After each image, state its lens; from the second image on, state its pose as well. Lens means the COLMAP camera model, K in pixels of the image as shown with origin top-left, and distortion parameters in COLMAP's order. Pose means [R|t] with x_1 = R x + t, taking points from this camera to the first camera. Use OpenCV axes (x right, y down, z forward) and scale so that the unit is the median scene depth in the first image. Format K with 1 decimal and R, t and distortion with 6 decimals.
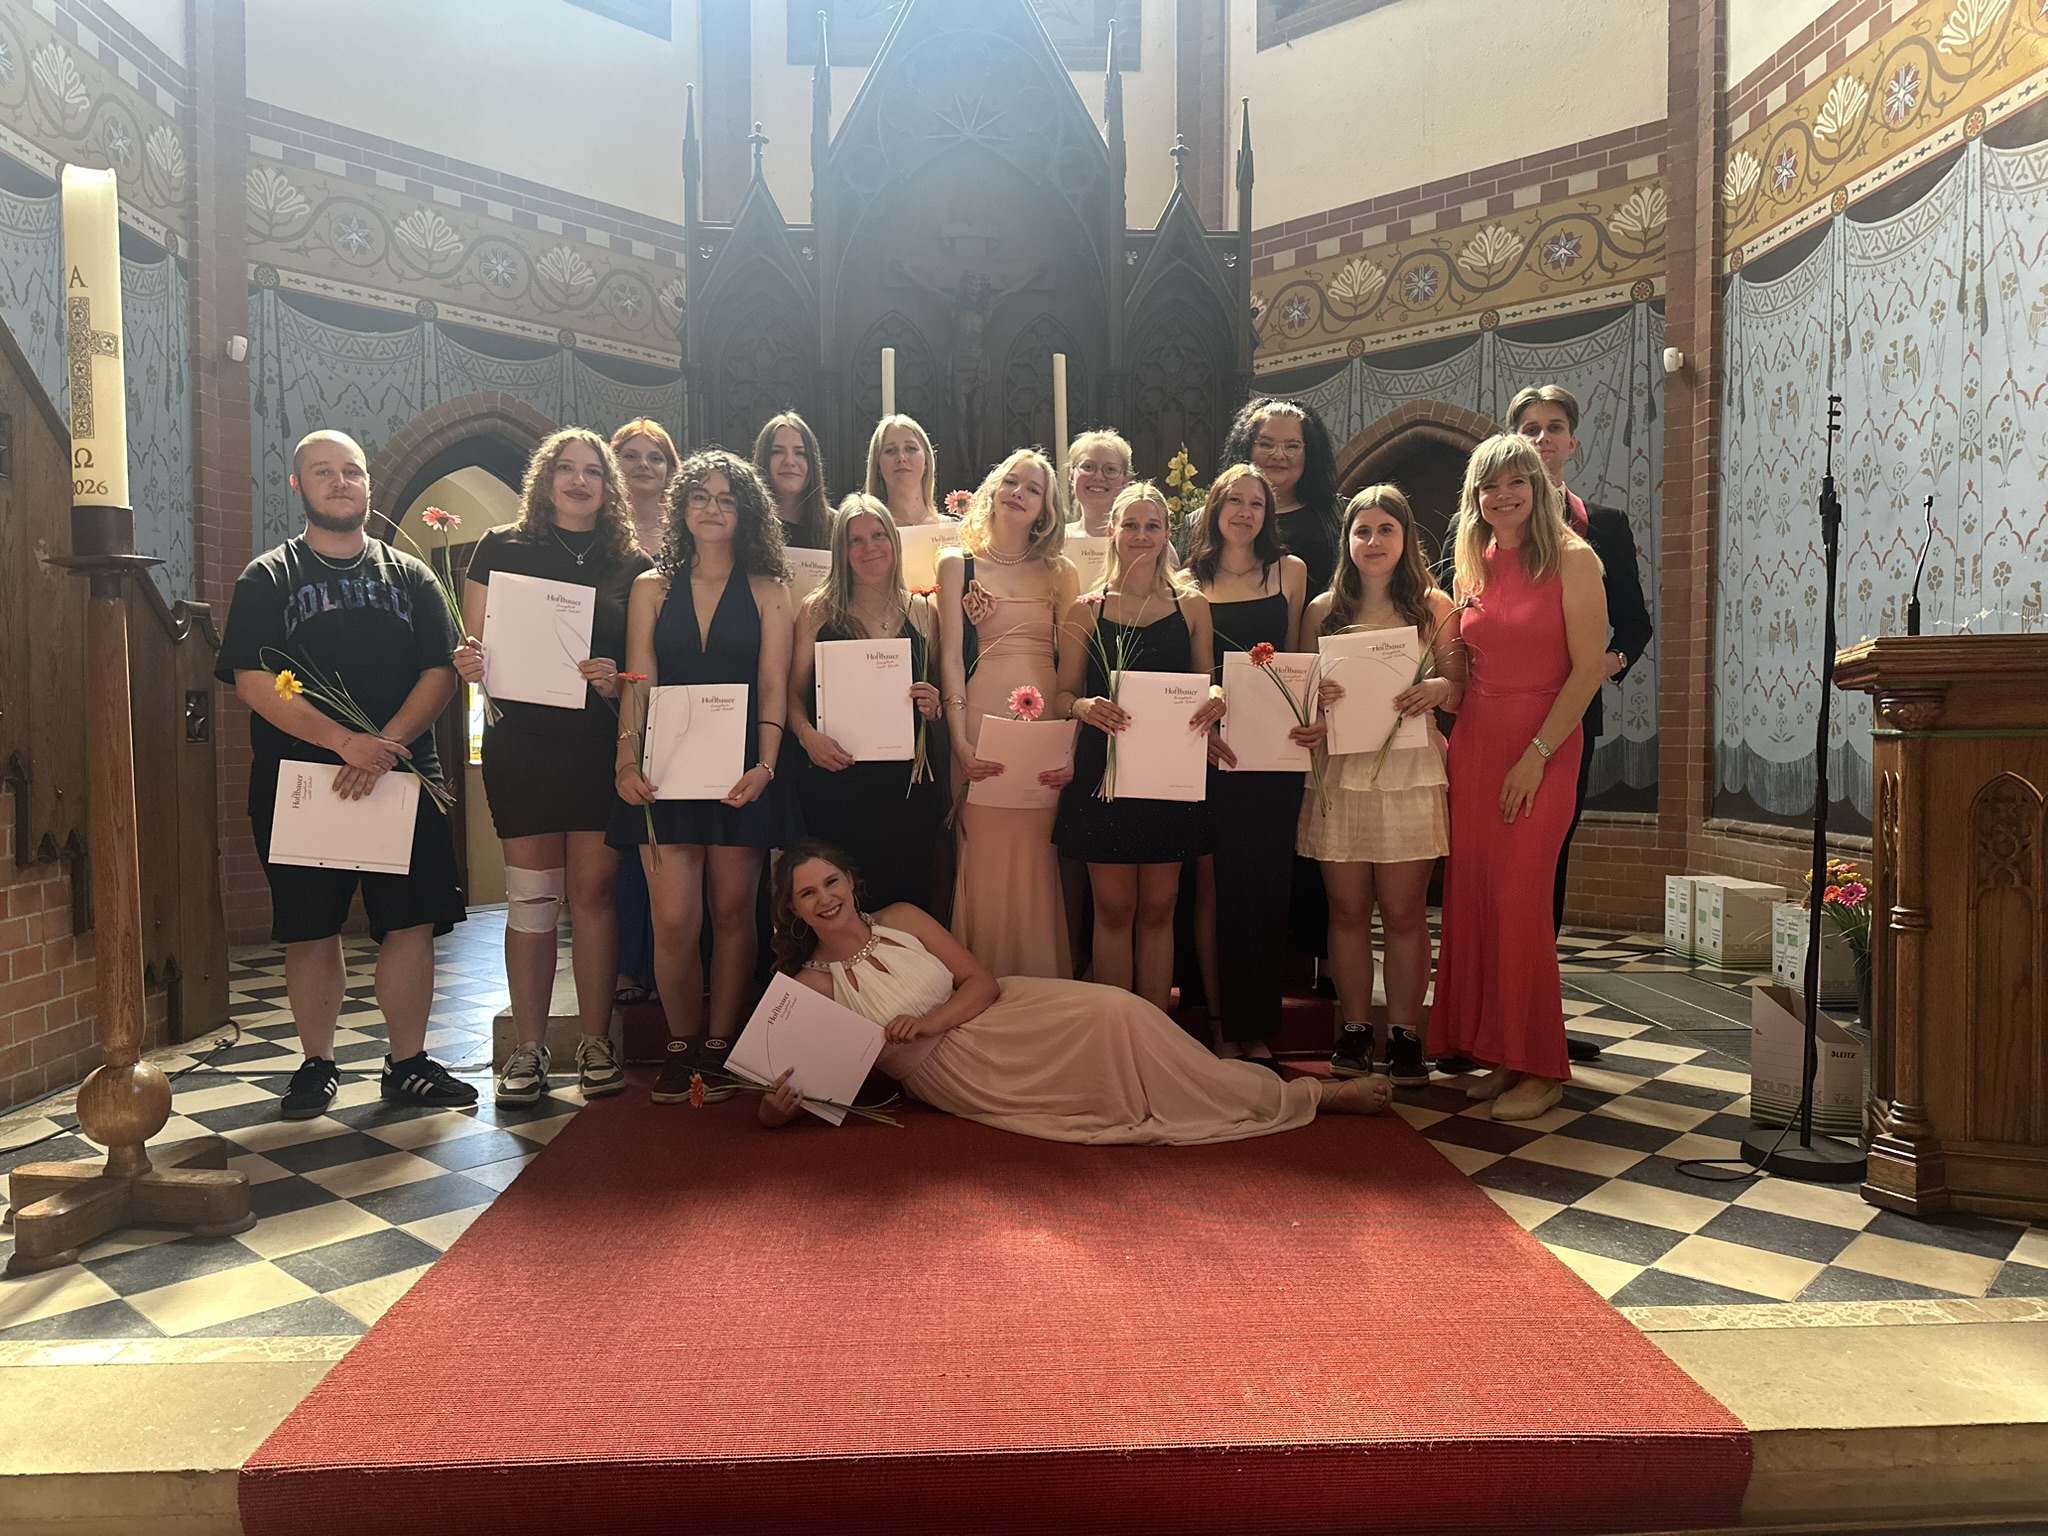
lens RADIAL K [[1445.2, 0, 1024.0], [0, 1445.2, 768.0], [0, 0, 1]] dist [-0.003914, -0.004910]
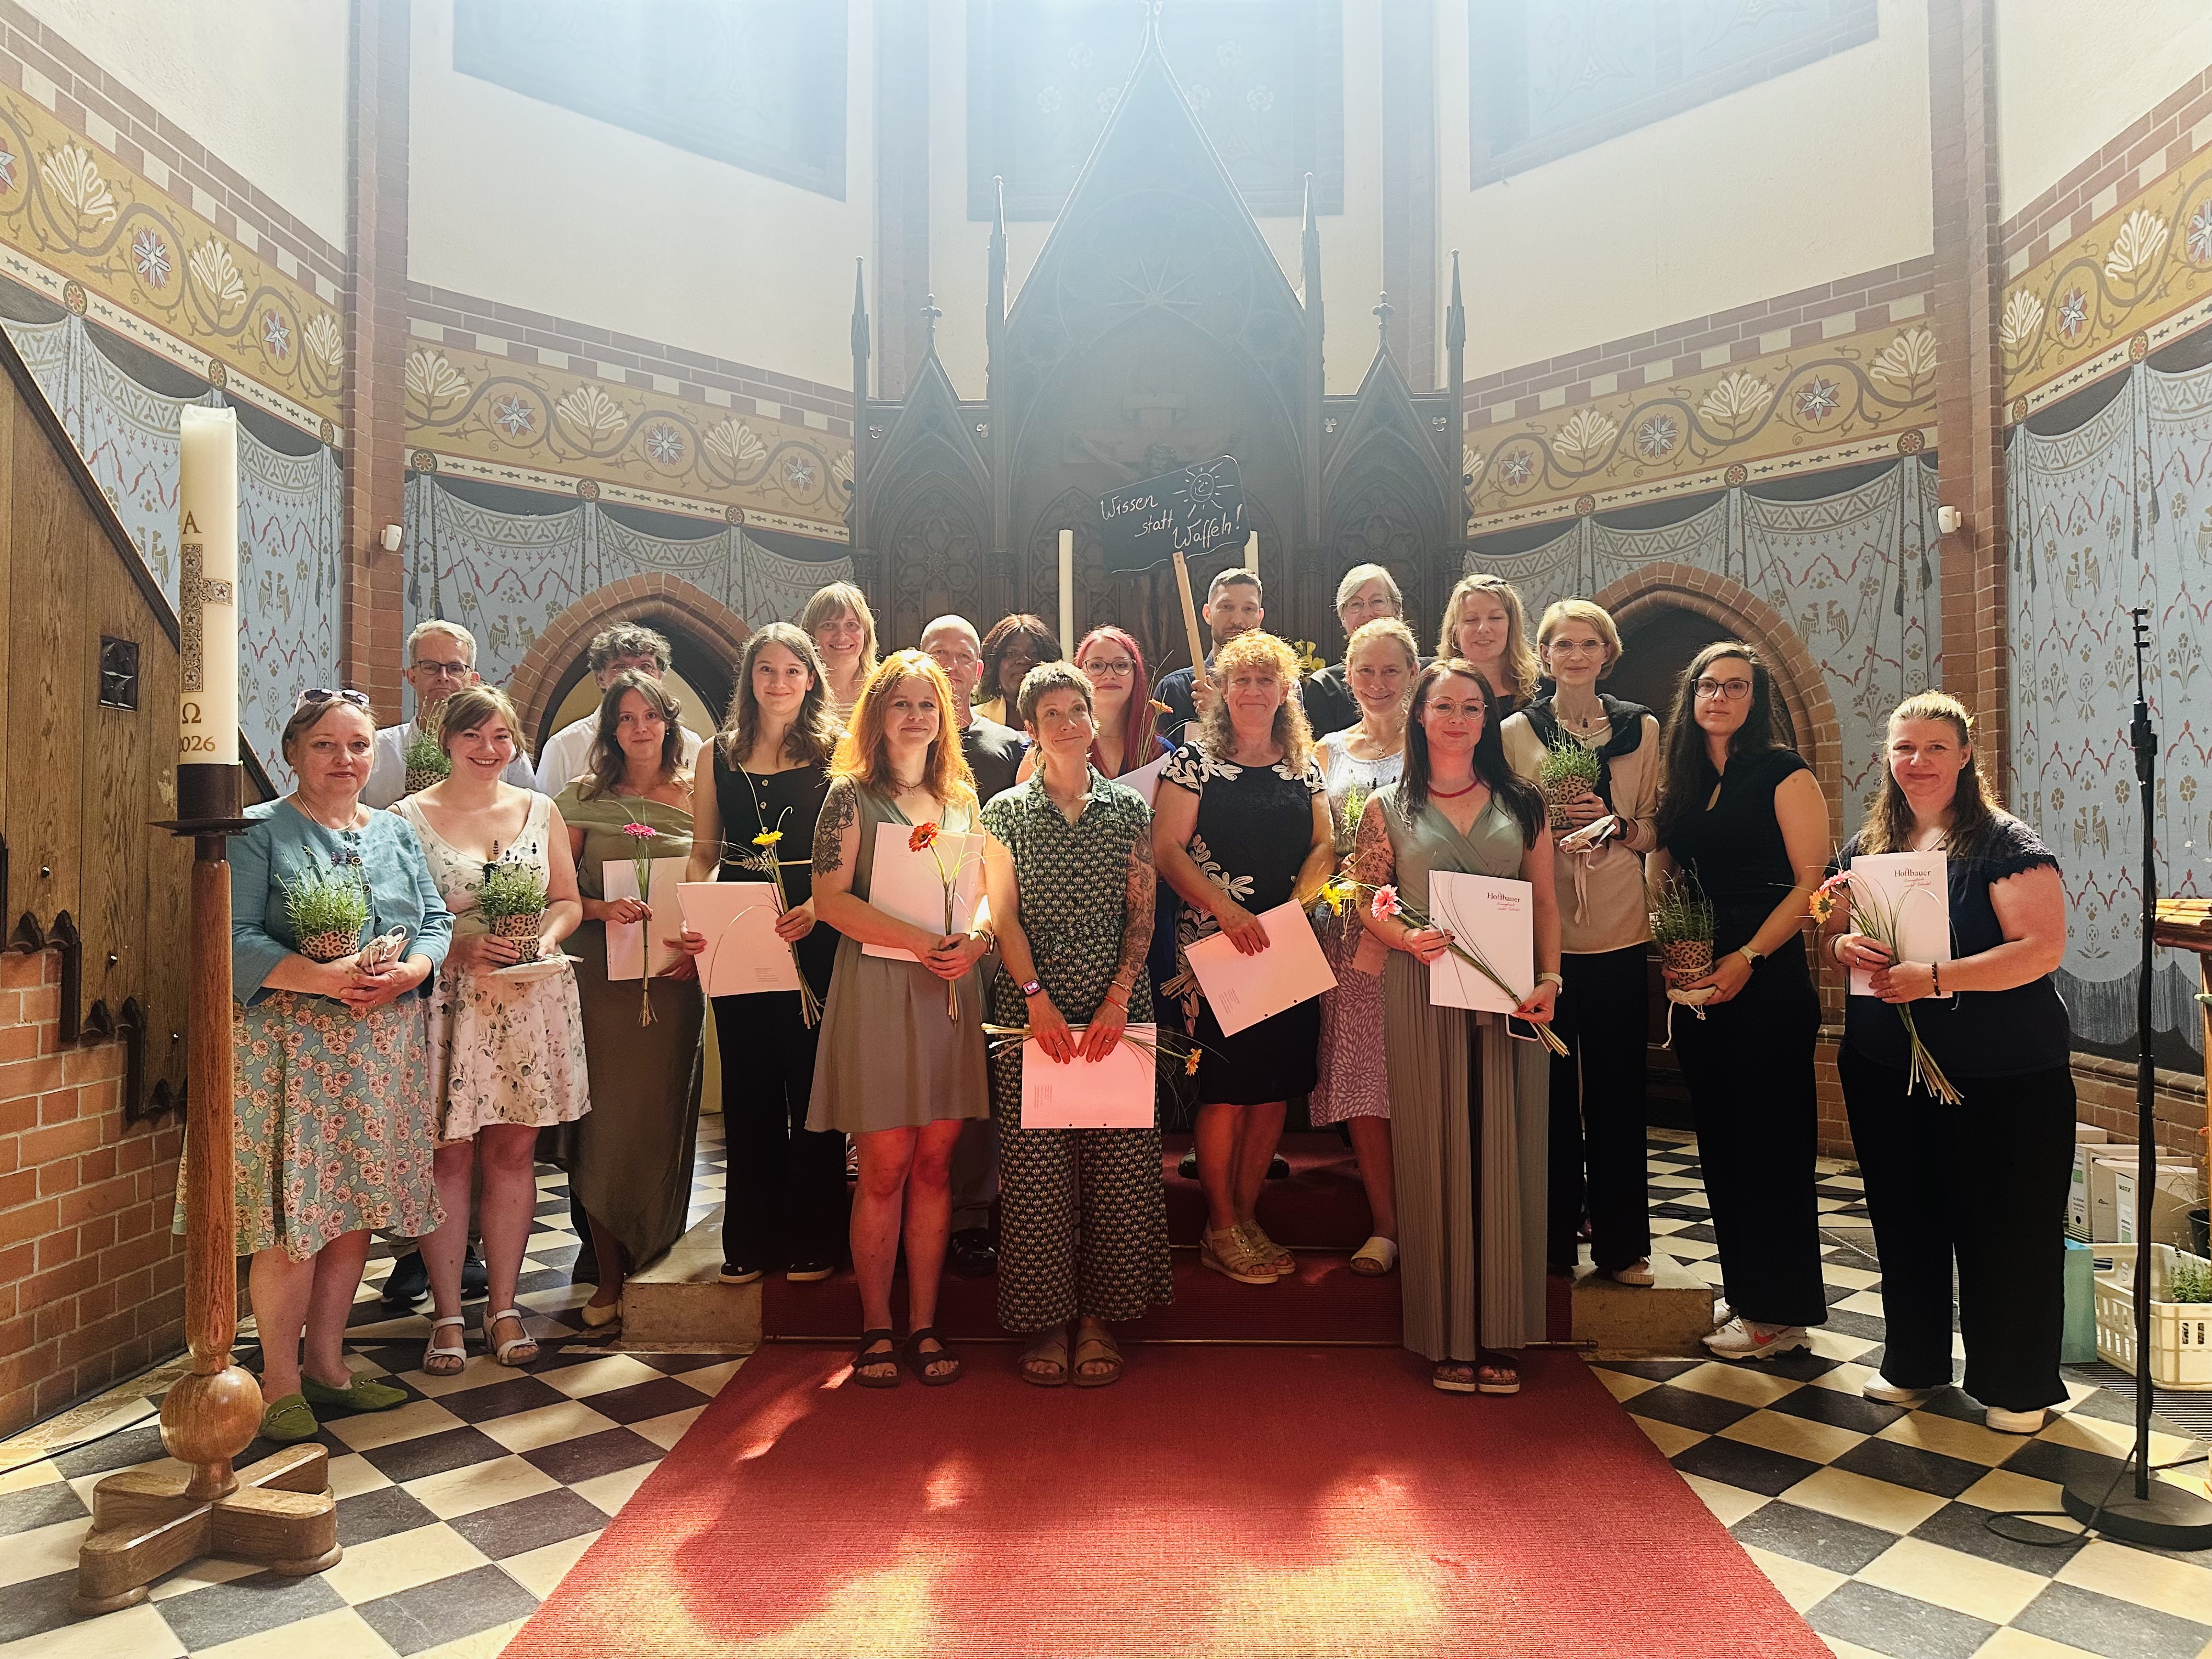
lens RADIAL K [[1559.1, 0, 1114.6], [0, 1559.1, 817.5], [0, 0, 1]] dist [0.002046, -0.009337]
pose [[0.997053, -0.004116, -0.076606, 0.011794], [-0.000871, 0.997888, -0.064951, -0.041043], [0.076712, 0.064826, 0.994944, 0.020854]]
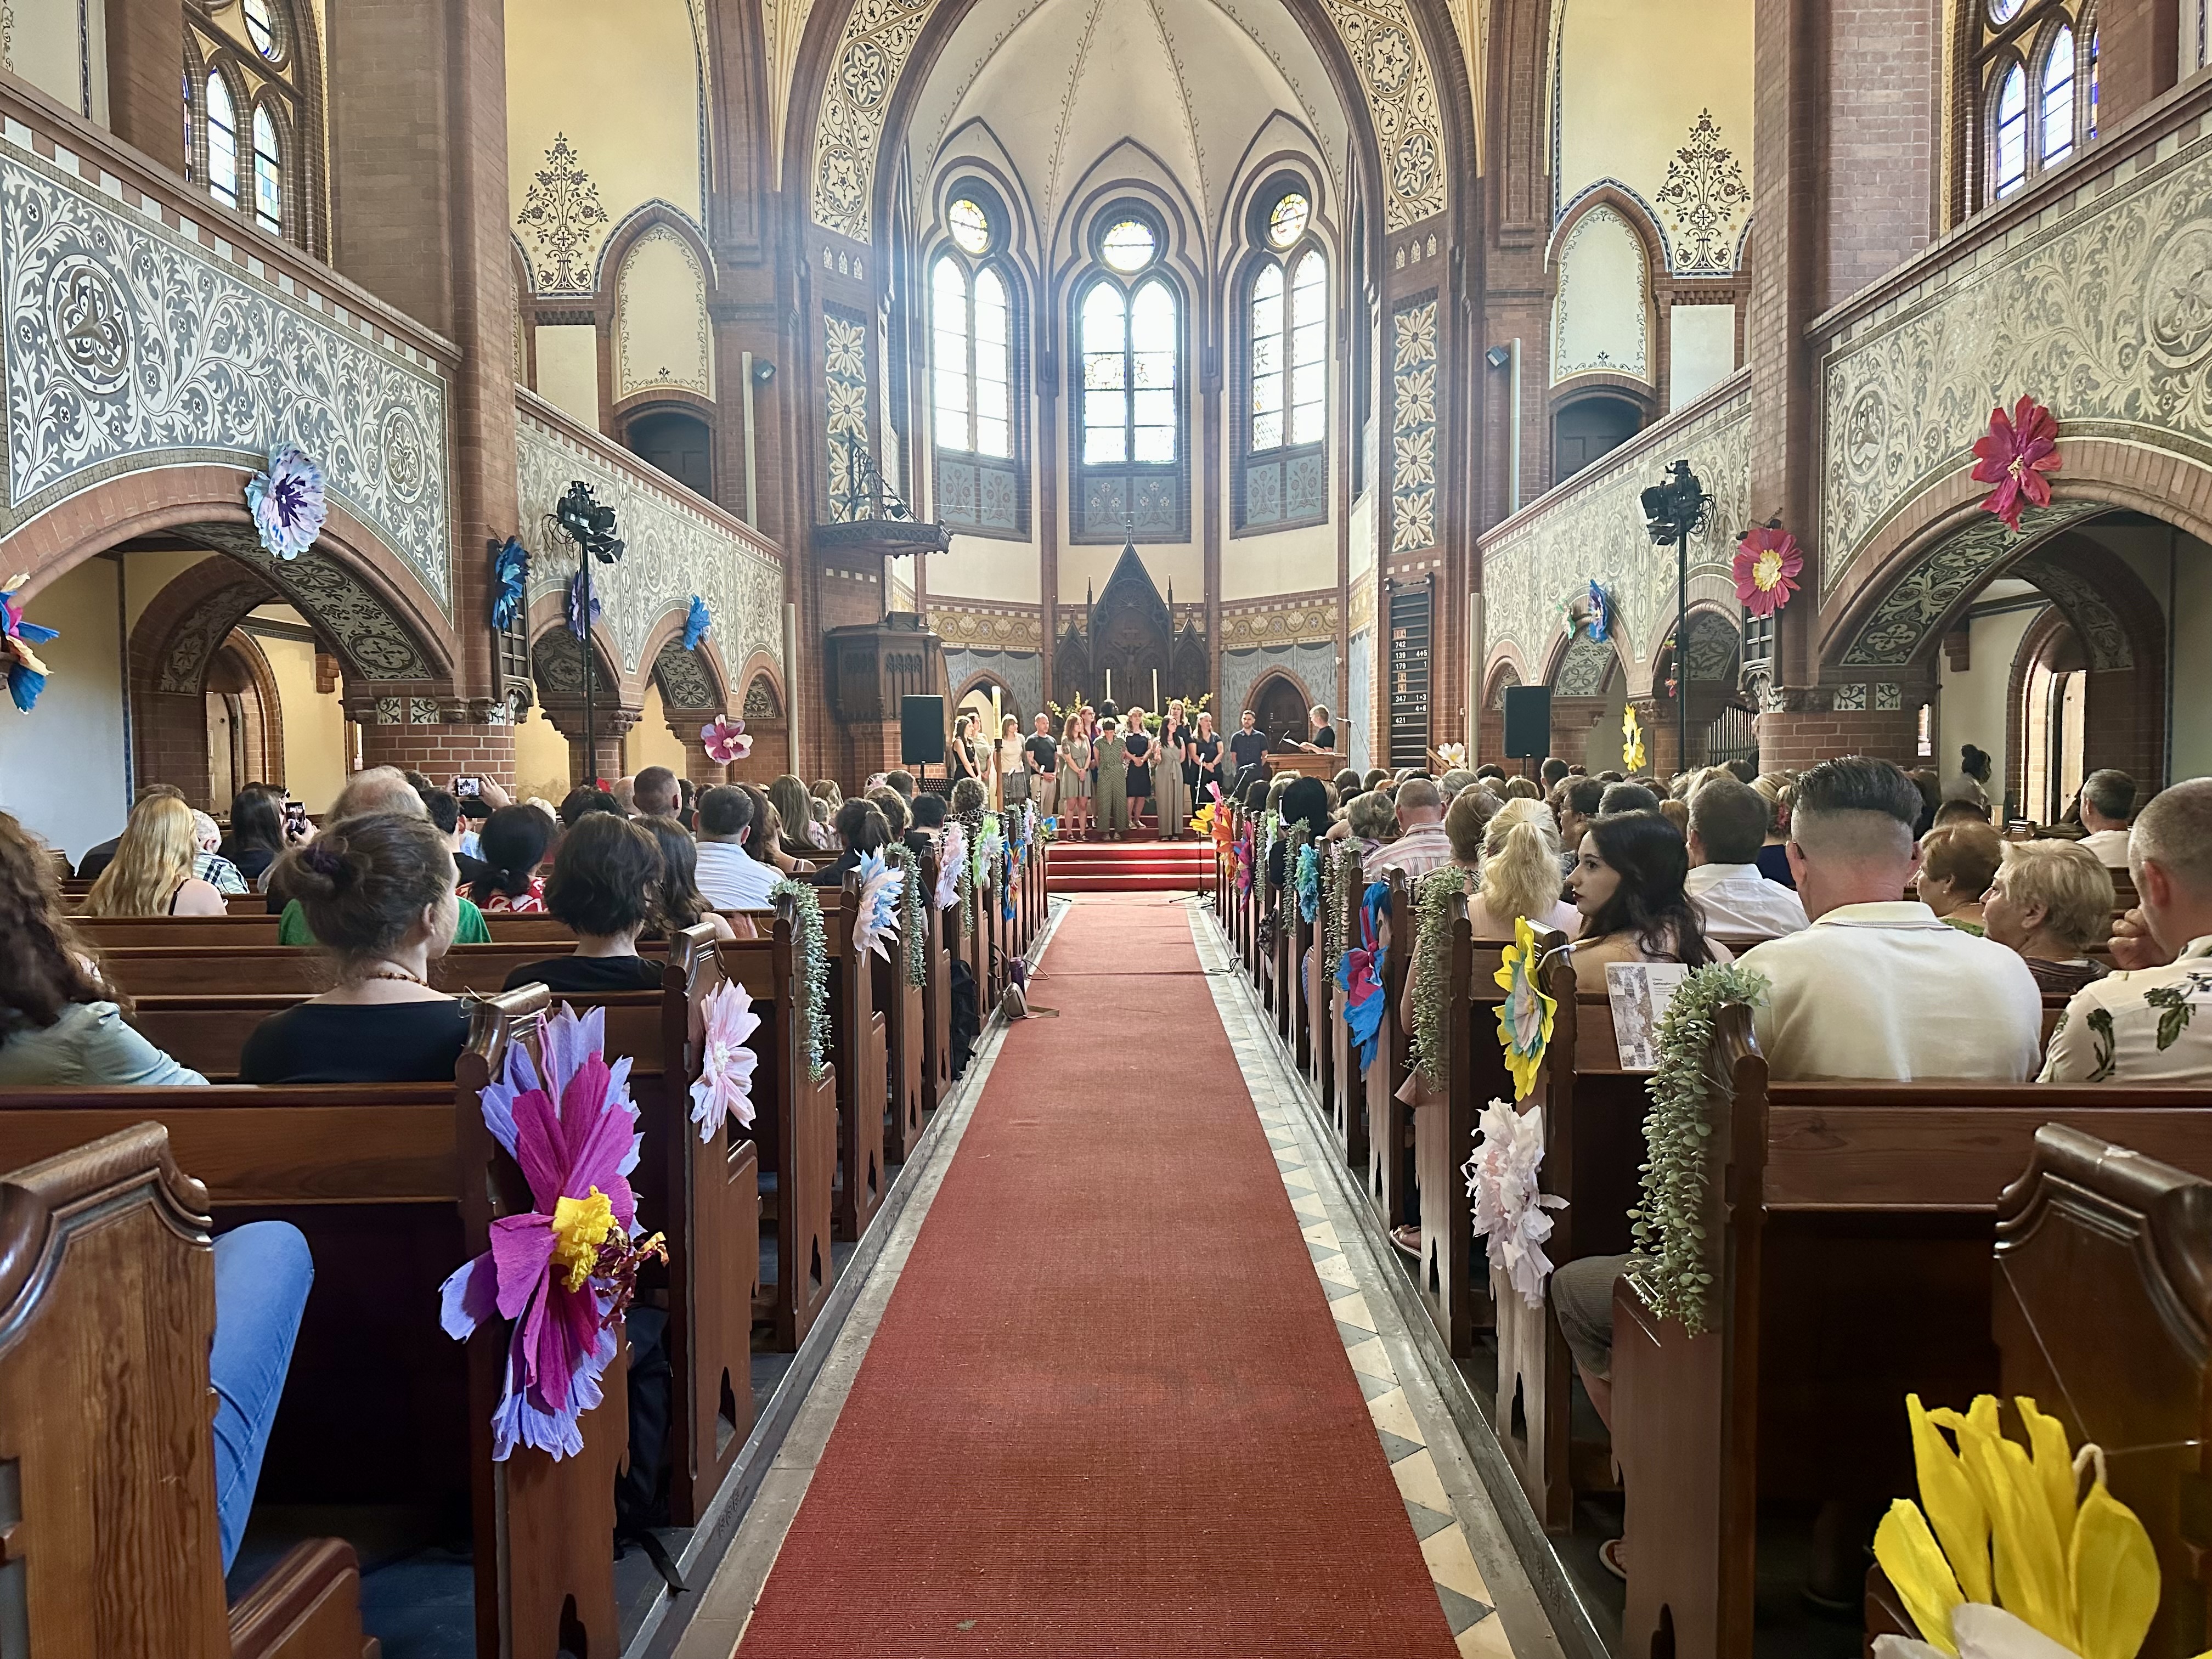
lens RADIAL K [[1551.6, 0, 1098.0], [0, 1551.6, 838.1], [0, 0, 1]] dist [-0.000882, -0.007607]
pose [[0.996409, -0.002594, -0.084633, 0.214190], [0.003599, 0.999925, 0.011724, 0.094880], [0.084597, -0.011986, 0.996343, -2.910425]]
